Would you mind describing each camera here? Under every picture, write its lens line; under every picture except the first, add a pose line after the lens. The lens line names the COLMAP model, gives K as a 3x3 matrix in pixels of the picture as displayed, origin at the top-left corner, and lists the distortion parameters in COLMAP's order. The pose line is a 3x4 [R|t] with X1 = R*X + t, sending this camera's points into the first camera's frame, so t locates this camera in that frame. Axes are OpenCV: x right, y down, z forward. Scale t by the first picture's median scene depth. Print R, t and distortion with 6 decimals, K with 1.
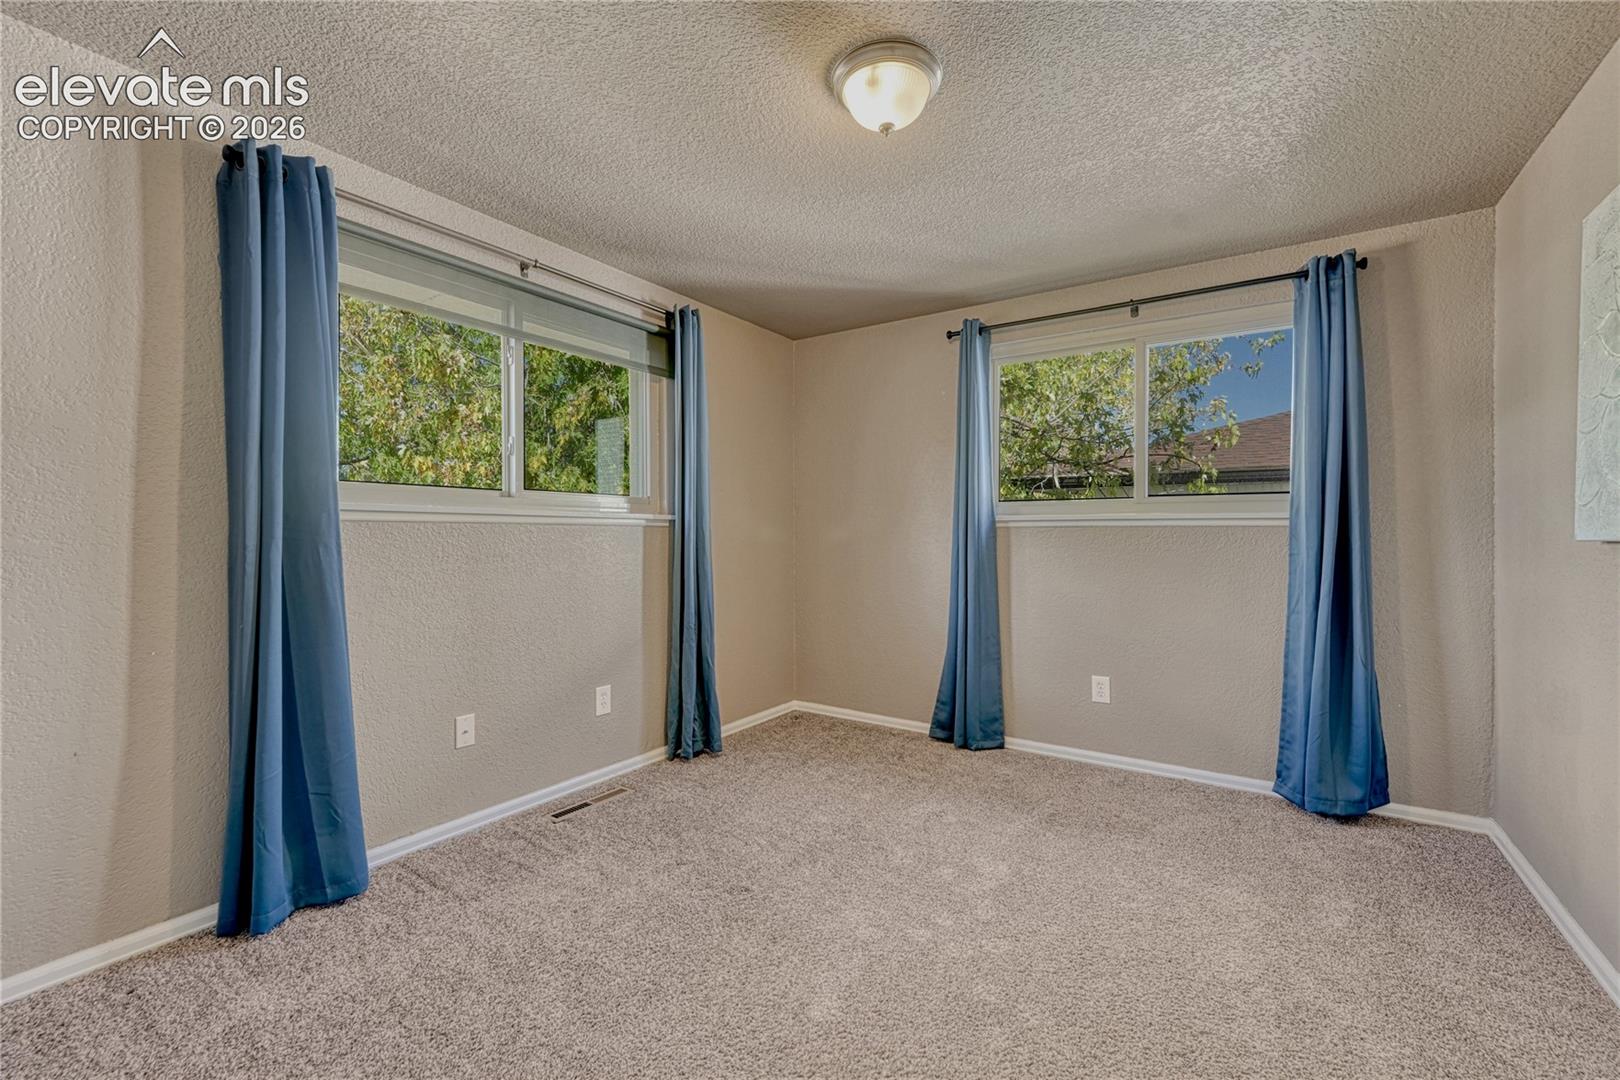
lens RADIAL K [[680.4, 0, 814.9], [0, 680.4, 534.8], [0, 0, 1]] dist [-0.002057, -0.000181]
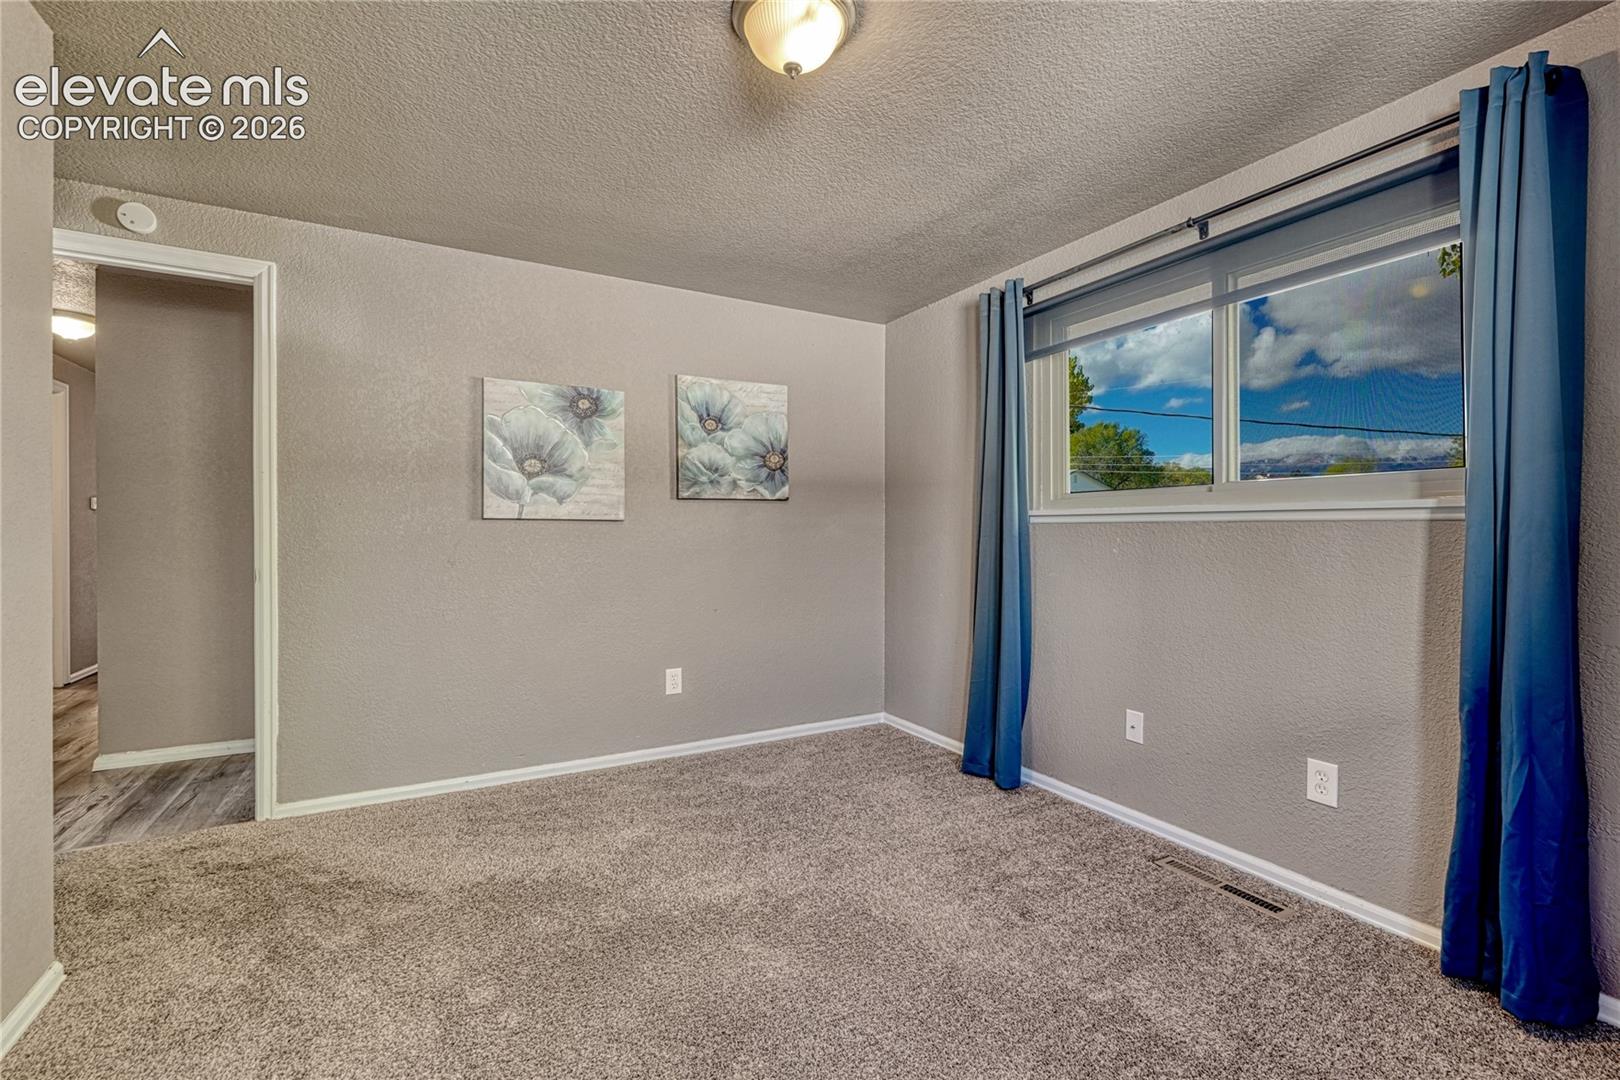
lens RADIAL K [[680.4, 0, 814.9], [0, 680.4, 534.8], [0, 0, 1]] dist [-0.002057, -0.000181]
pose [[-0.455733, -0.000658, -0.890116, 0.543131], [-0.002504, 0.999997, 0.000543, 0.000528], [0.890113, 0.002476, -0.455733, 0.913527]]
